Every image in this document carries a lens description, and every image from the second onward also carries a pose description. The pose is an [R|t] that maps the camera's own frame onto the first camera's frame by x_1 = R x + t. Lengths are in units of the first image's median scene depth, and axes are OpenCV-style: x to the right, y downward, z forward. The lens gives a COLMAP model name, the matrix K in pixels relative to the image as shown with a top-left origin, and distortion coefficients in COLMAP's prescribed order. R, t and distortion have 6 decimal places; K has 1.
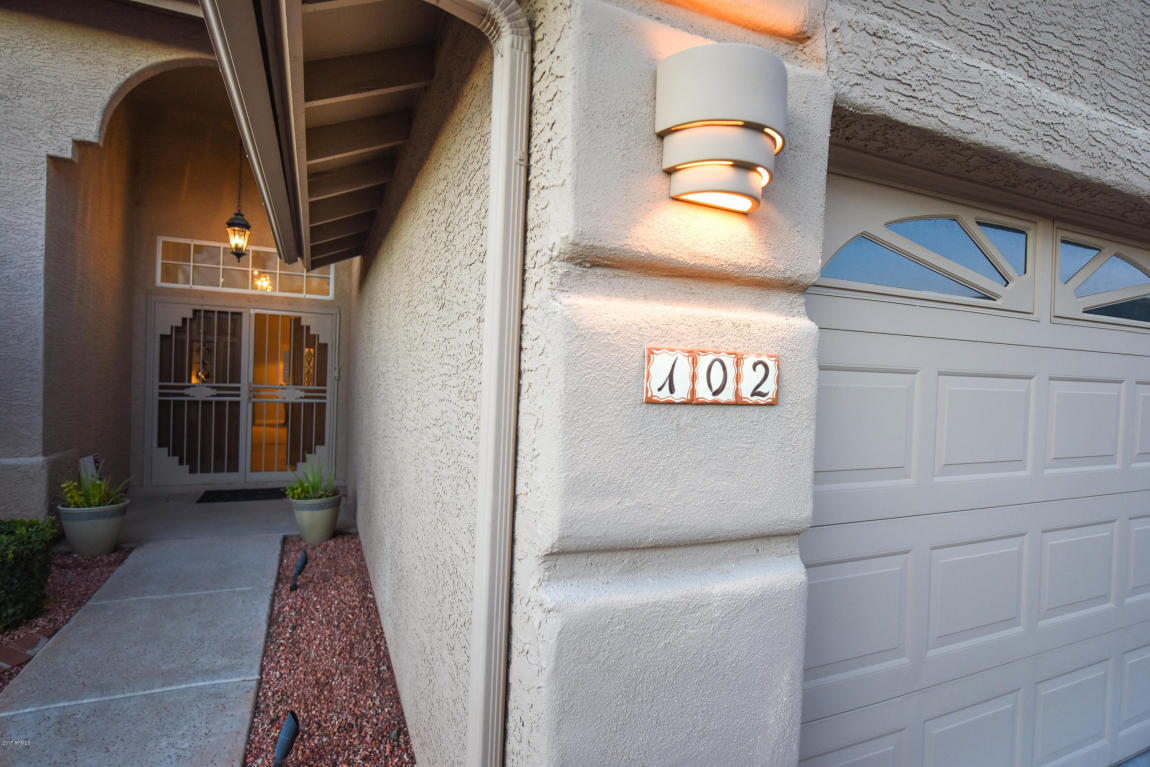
lens RADIAL K [[607.9, 0, 575.0], [0, 607.9, 383.5], [0, 0, 1]] dist [0.029053, -0.000060]
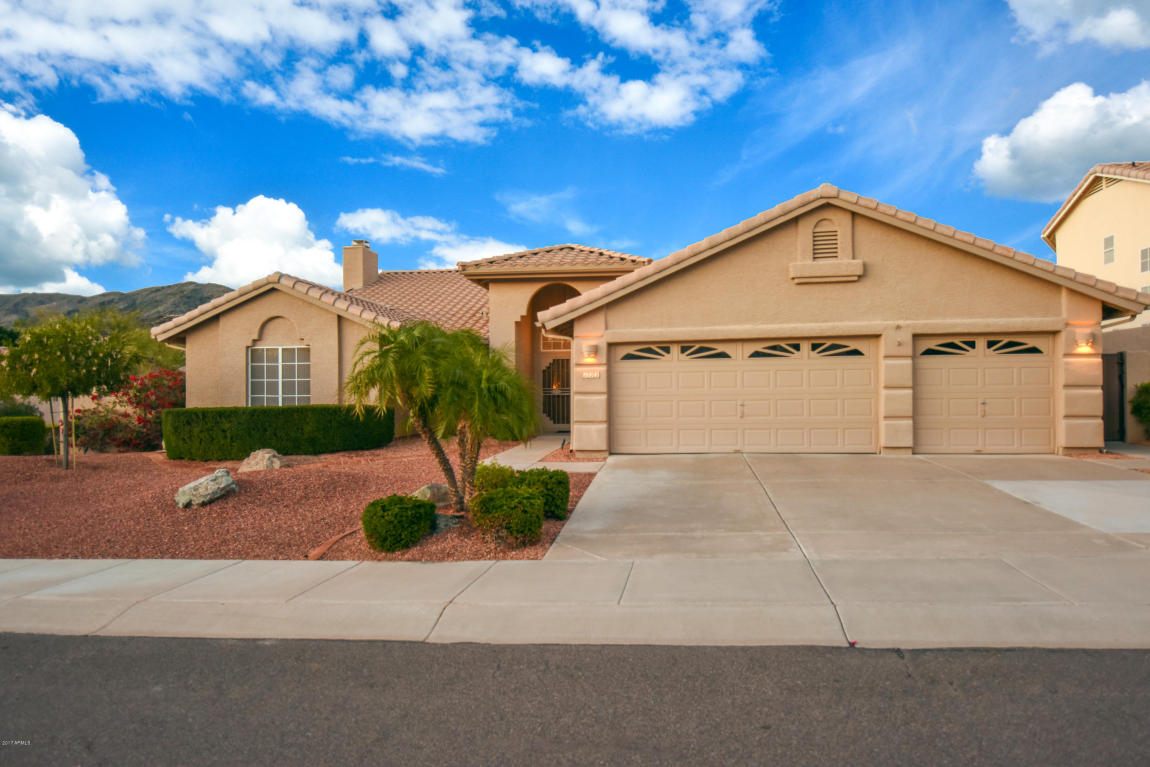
lens RADIAL K [[625.5, 0, 574.9], [0, 625.5, 397.0], [0, 0, 1]] dist [-0.002915, -0.000604]
pose [[0.856035, -0.033269, -0.515846, 0.898551], [0.032786, 0.999412, -0.010048, 0.073996], [0.515877, -0.008311, 0.856623, -1.335383]]
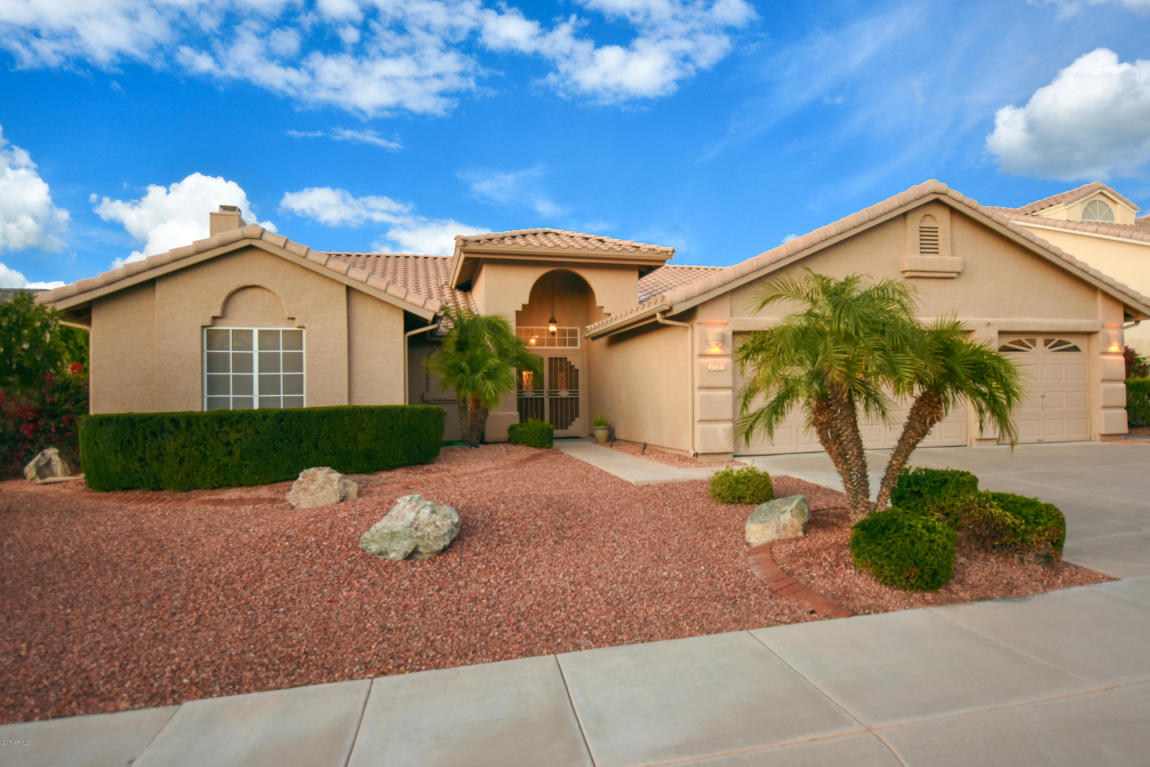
lens RADIAL K [[625.5, 0, 574.9], [0, 625.5, 397.0], [0, 0, 1]] dist [-0.002915, -0.000604]
pose [[0.981071, -0.047279, -0.187787, -0.015647], [0.045157, 0.998859, -0.015564, 0.078170], [0.188309, 0.006790, 0.982086, -1.388900]]
